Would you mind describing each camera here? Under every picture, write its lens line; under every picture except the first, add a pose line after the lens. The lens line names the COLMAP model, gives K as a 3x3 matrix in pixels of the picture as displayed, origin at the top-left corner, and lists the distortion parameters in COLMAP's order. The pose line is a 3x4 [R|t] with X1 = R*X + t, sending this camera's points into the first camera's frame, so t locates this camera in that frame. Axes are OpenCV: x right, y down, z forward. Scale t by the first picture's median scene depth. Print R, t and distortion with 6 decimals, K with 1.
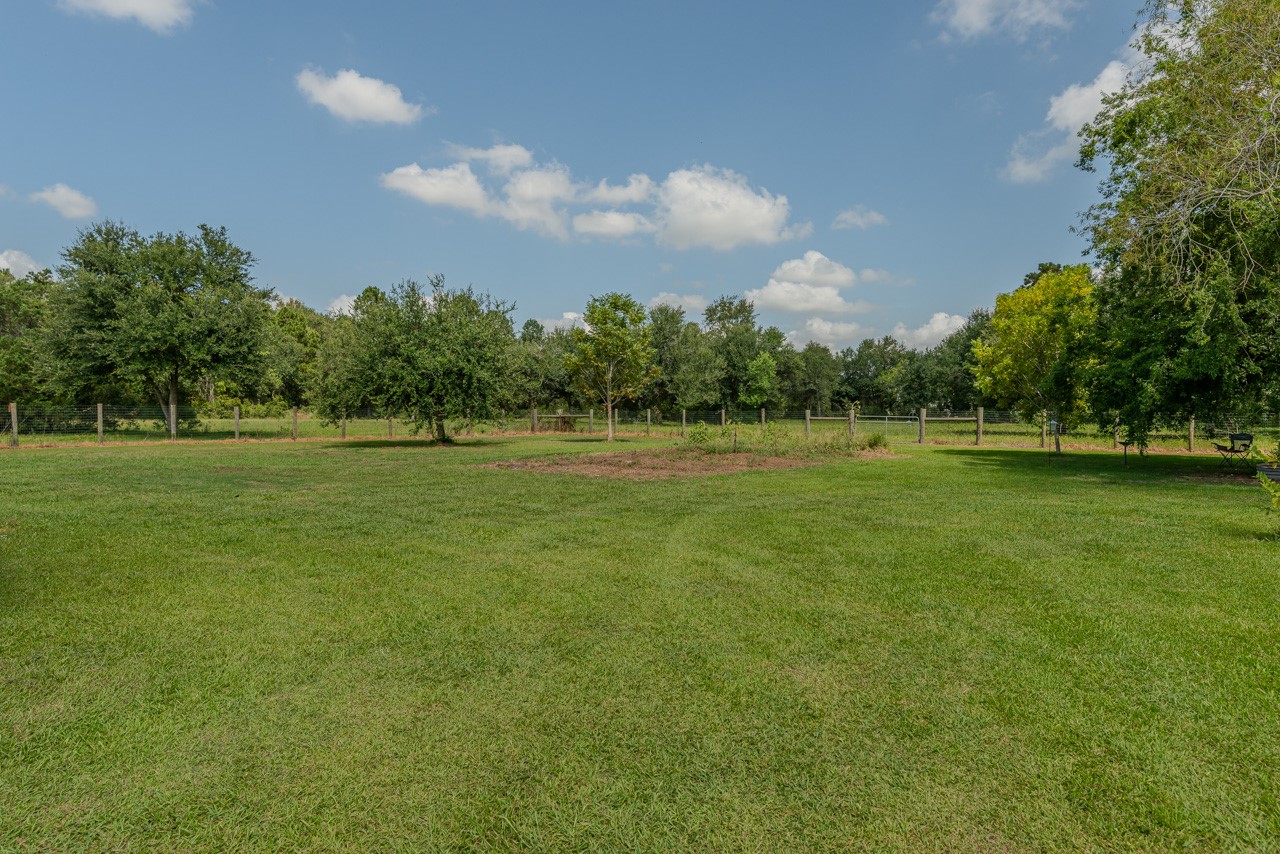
lens RADIAL K [[721.9, 0, 646.0], [0, 721.9, 423.4], [0, 0, 1]] dist [0.000184, 0.000190]
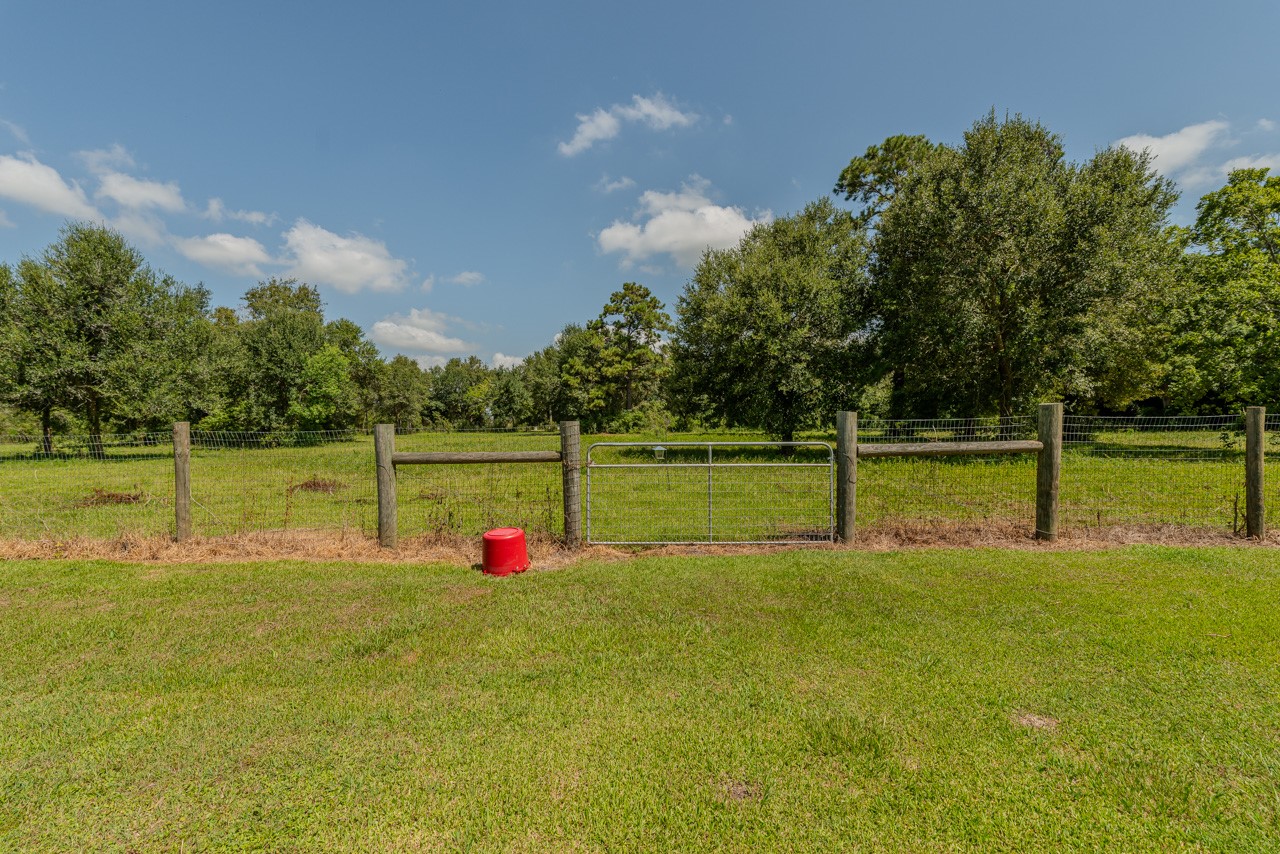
lens RADIAL K [[552.5, 0, 640.0], [0, 552.5, 427.0], [0, 0, 1]] dist [0.002361, 0.000173]
pose [[0.805689, -0.021854, 0.591935, 0.075276], [0.029036, 0.999575, -0.002617, -0.006011], [-0.591627, 0.019296, 0.805981, 0.332474]]
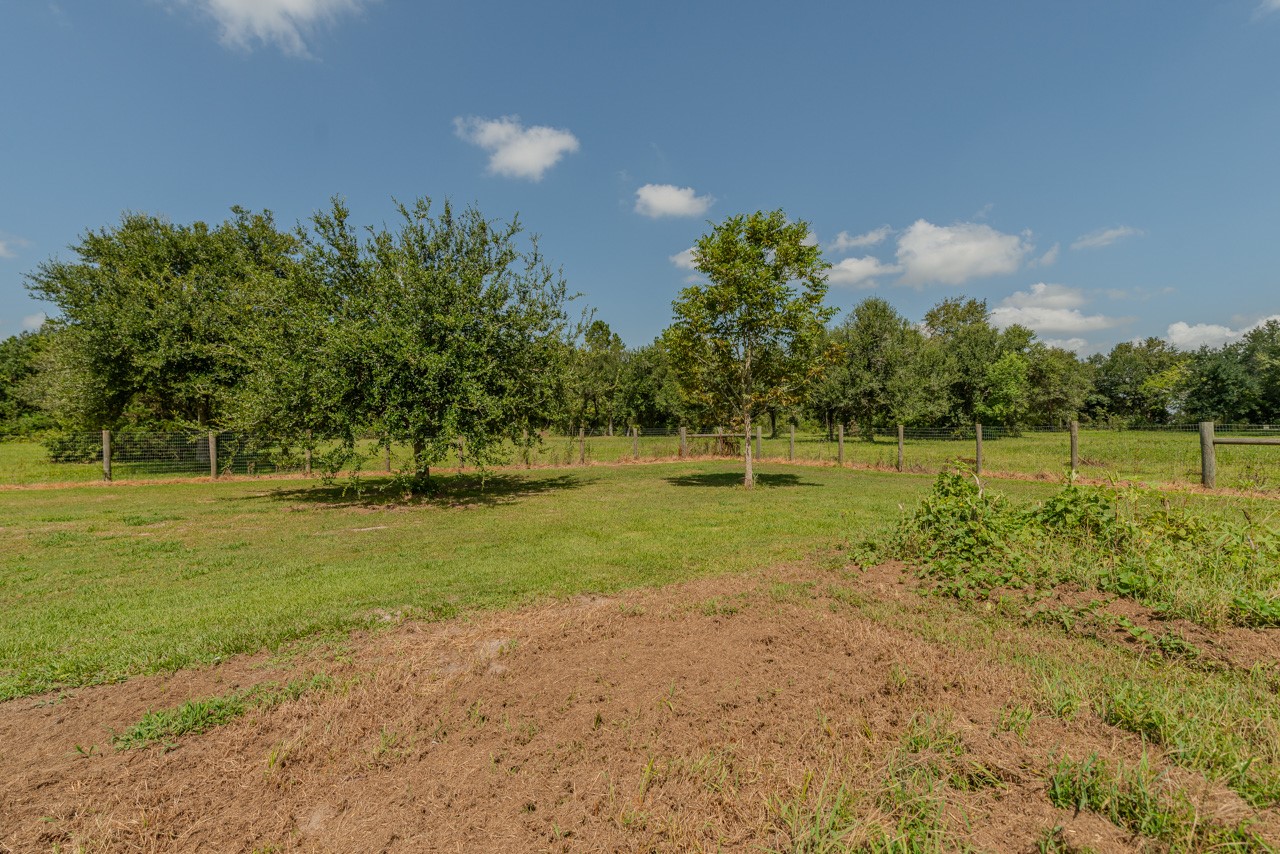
lens RADIAL K [[552.5, 0, 640.0], [0, 552.5, 427.0], [0, 0, 1]] dist [0.002361, 0.000173]
pose [[0.923993, -0.014889, -0.382120, 0.013336], [0.008811, 0.999805, -0.017650, -0.005261], [0.382309, 0.012942, 0.923944, 0.229984]]
